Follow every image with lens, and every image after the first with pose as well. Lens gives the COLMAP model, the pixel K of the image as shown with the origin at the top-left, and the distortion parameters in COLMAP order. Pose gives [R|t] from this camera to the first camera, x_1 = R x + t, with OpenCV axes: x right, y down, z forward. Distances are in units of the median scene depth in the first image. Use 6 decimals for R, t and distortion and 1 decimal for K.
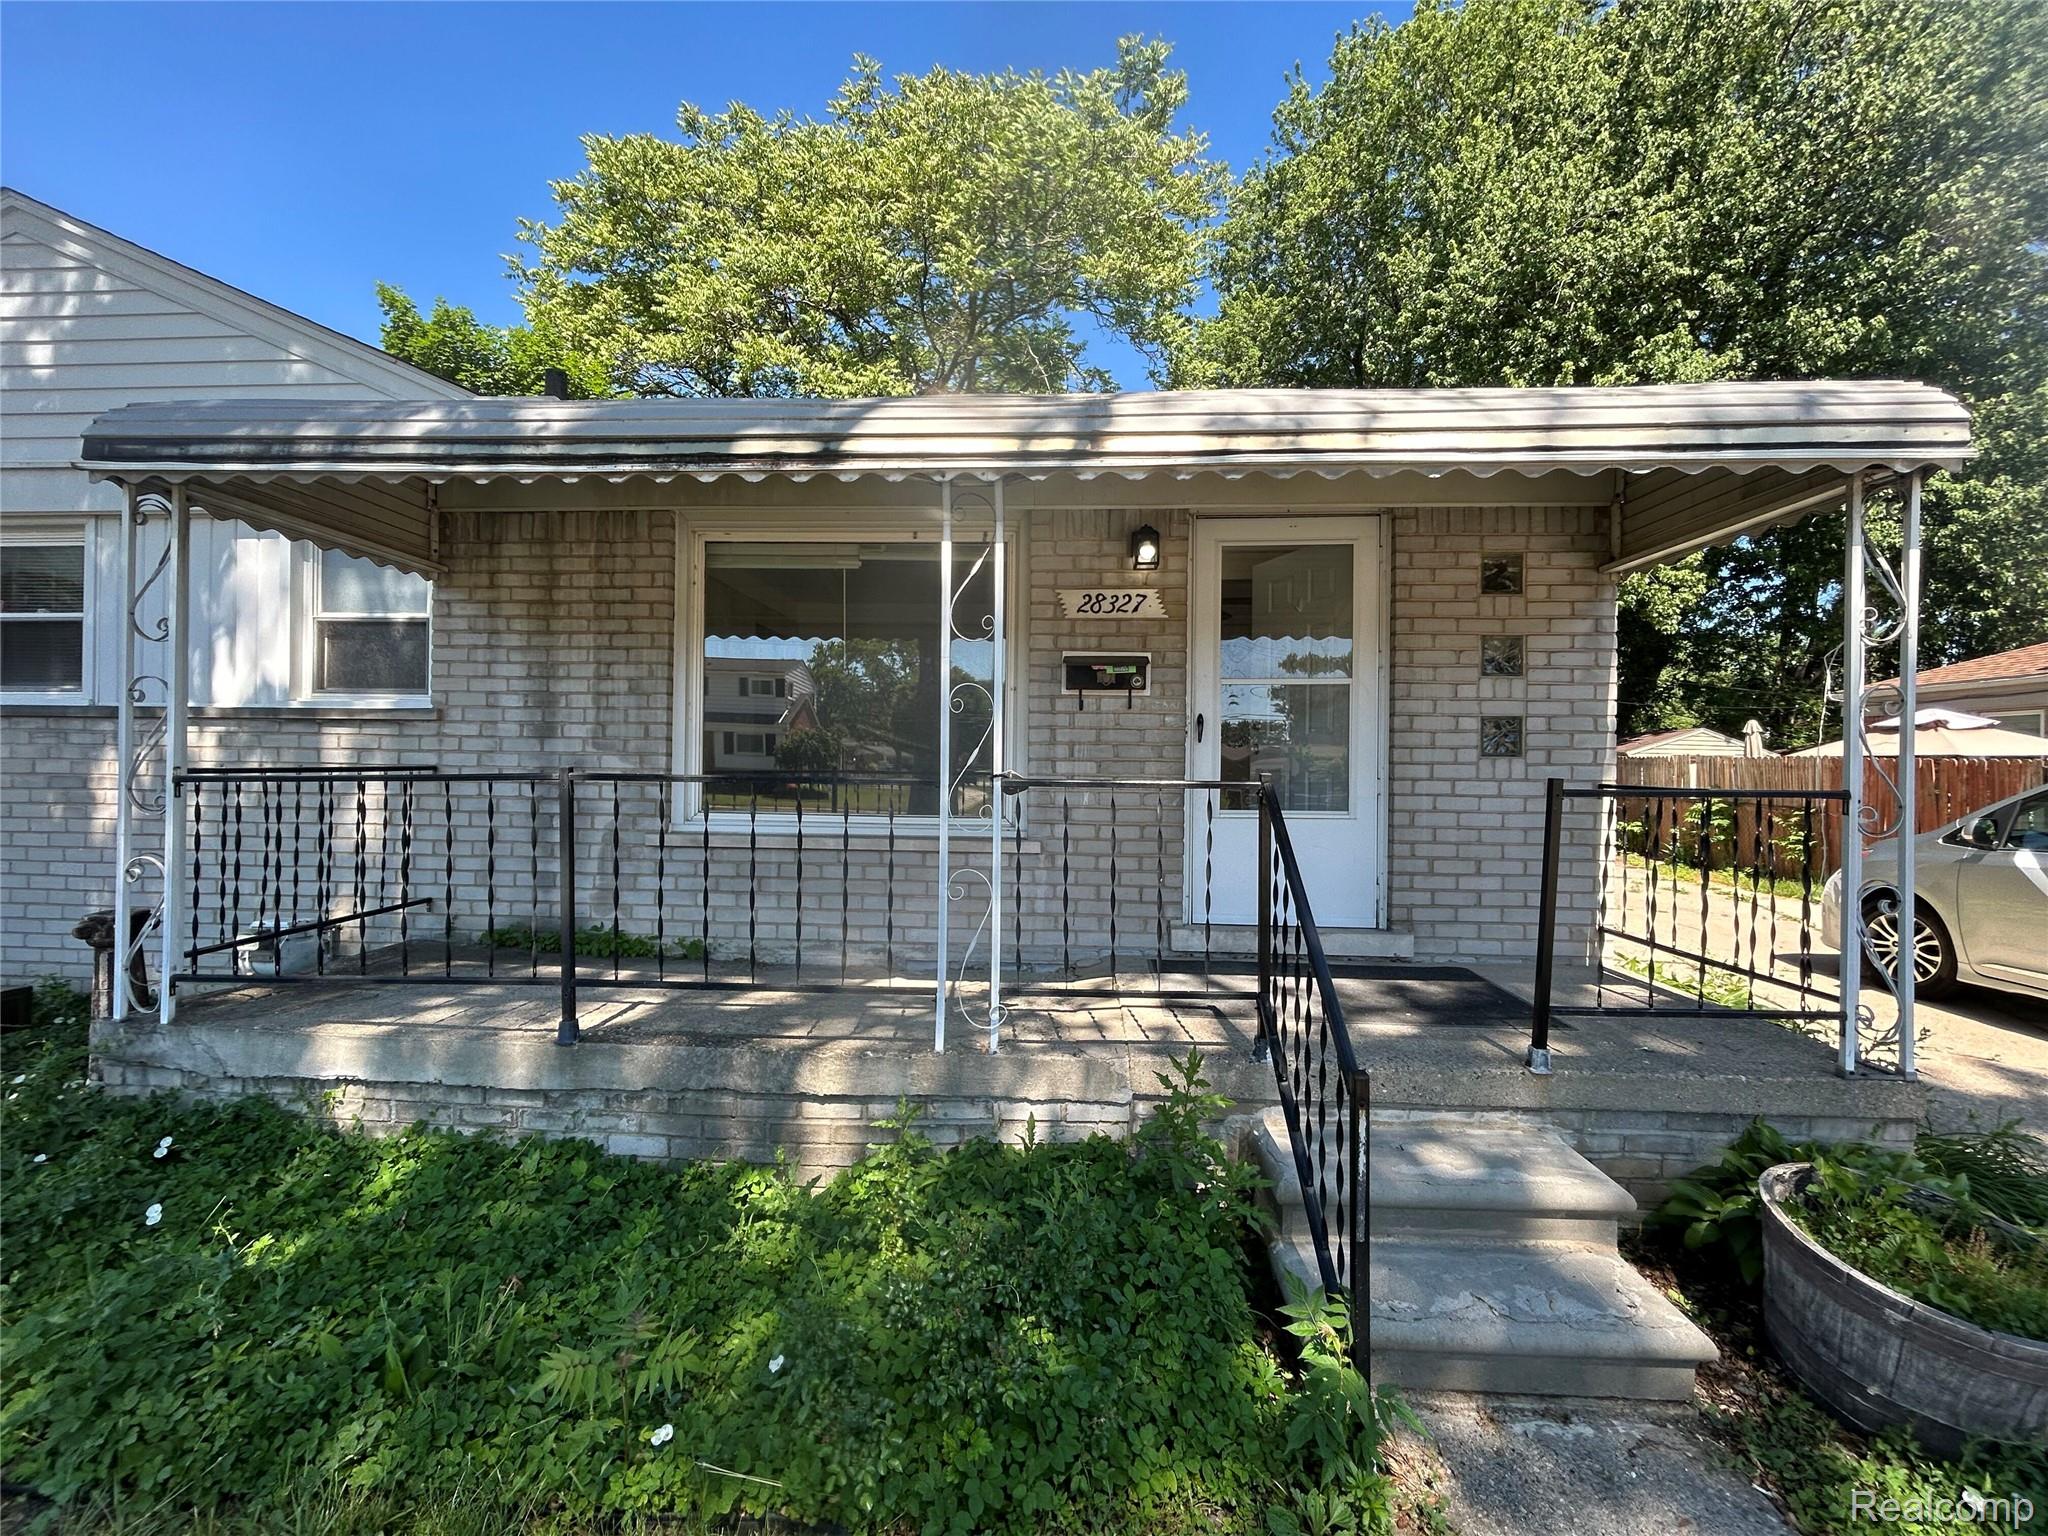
lens RADIAL K [[827.2, 0, 1016.6], [0, 827.2, 769.2], [0, 0, 1]] dist [-0.008579, 0.002271]
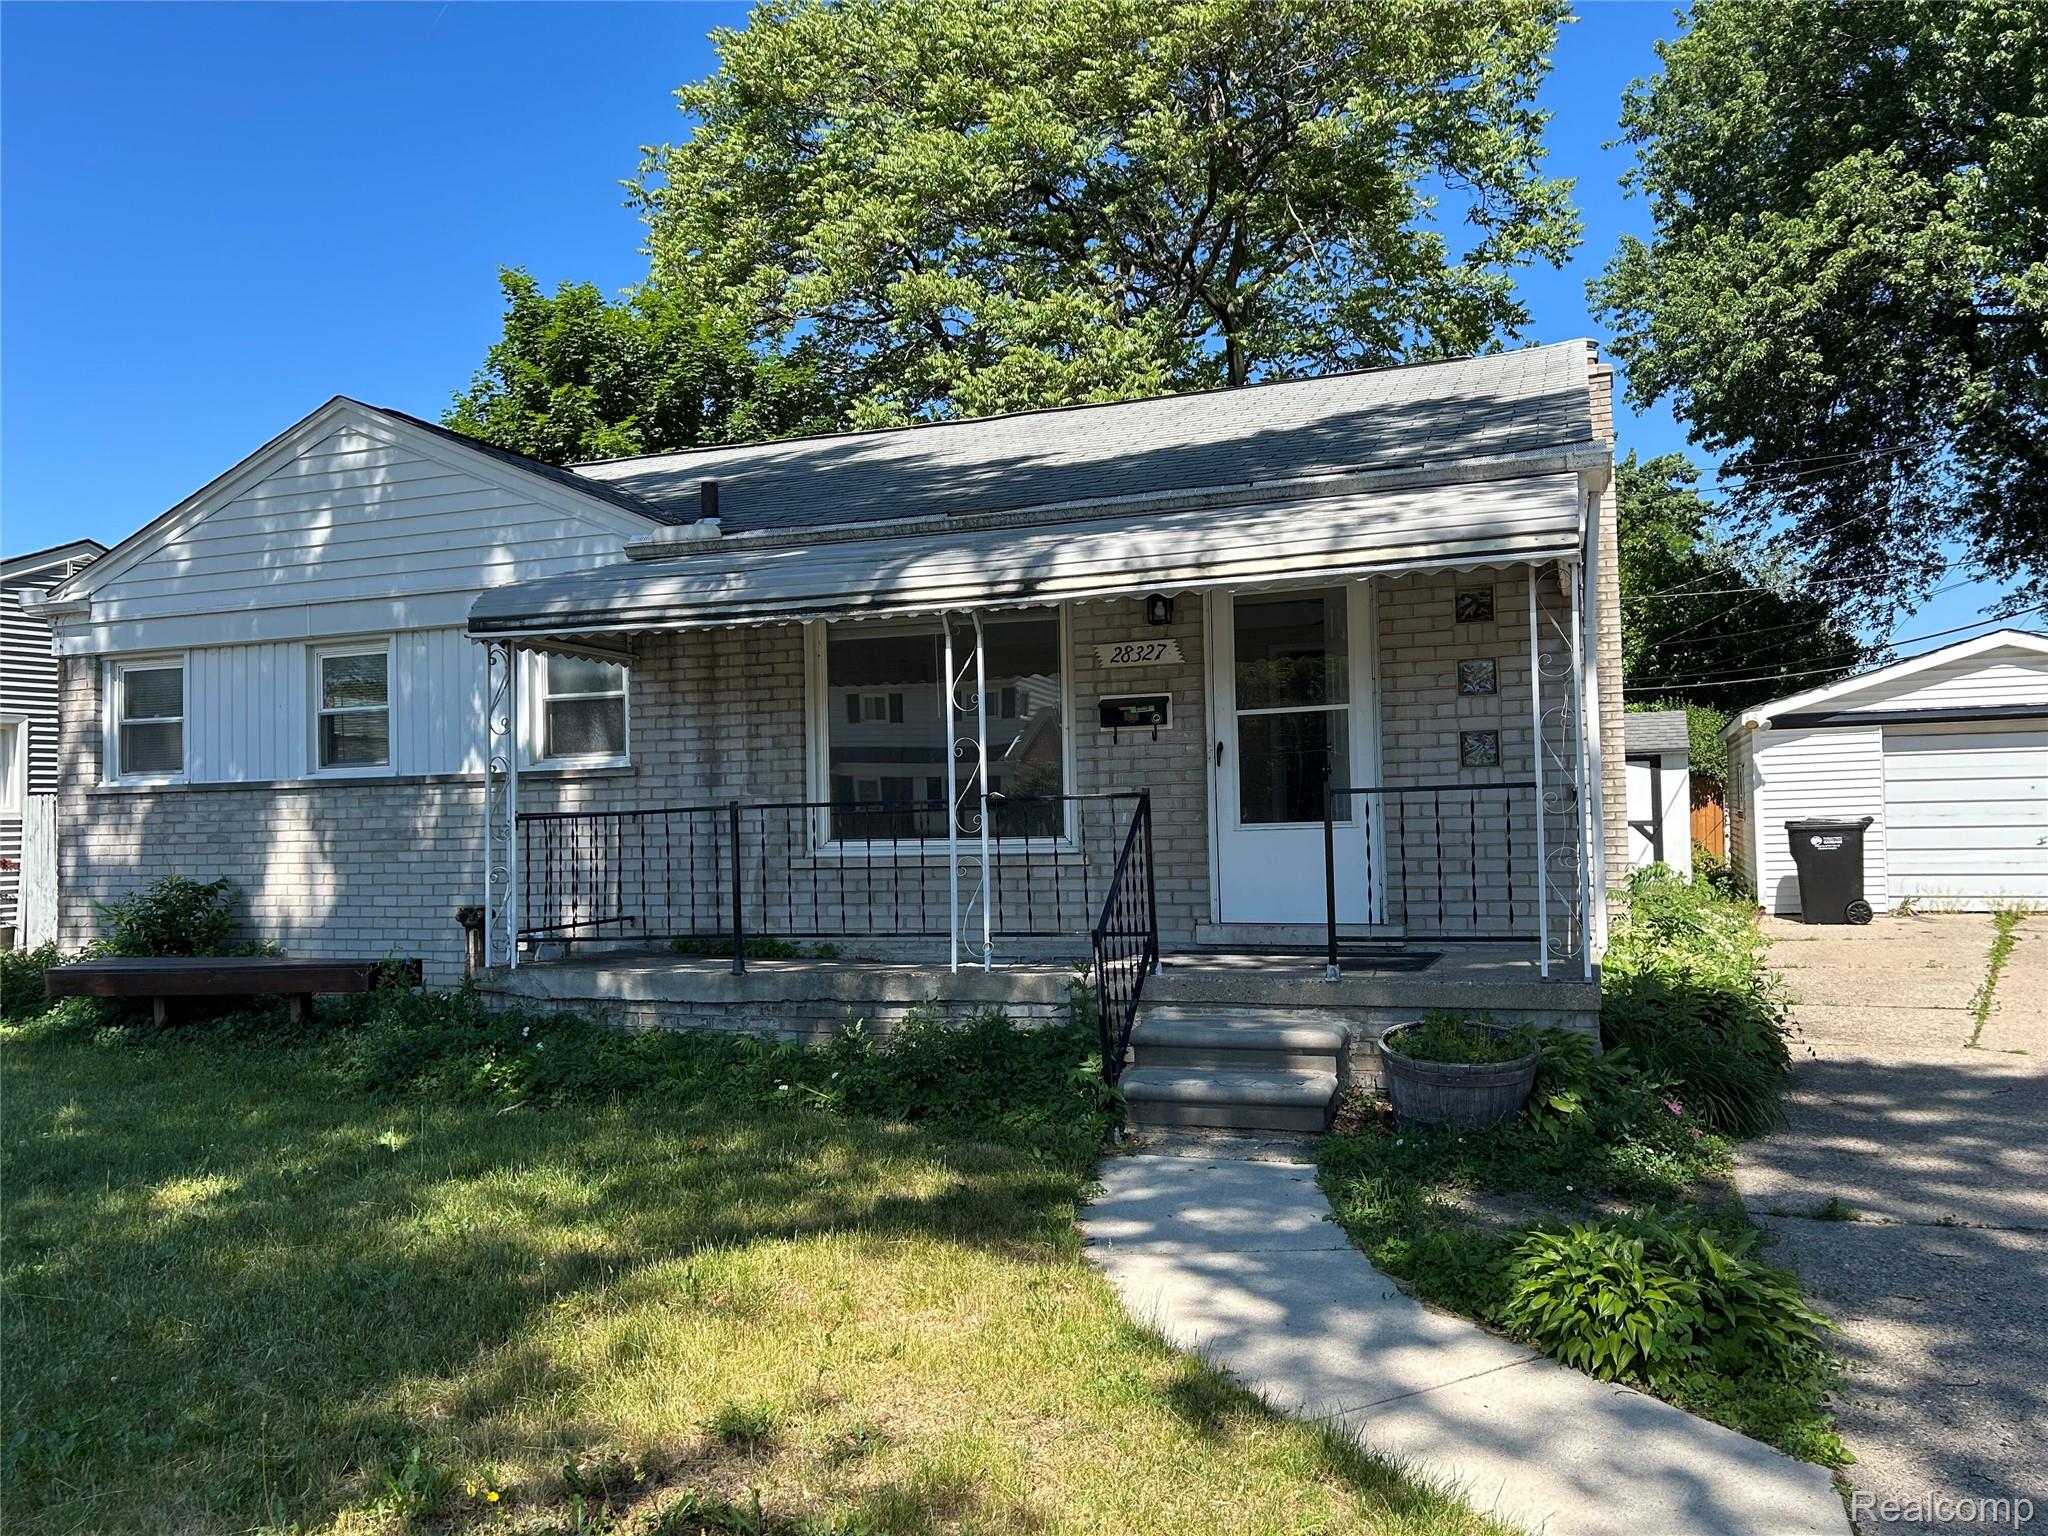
lens RADIAL K [[1544.9, 0, 1031.9], [0, 1544.9, 764.6], [0, 0, 1]] dist [0.035912, -0.032624]
pose [[0.957709, -0.046132, -0.284017, 0.579790], [0.034397, 0.998341, -0.046170, 0.056024], [0.285676, 0.034448, 0.957707, -1.147065]]
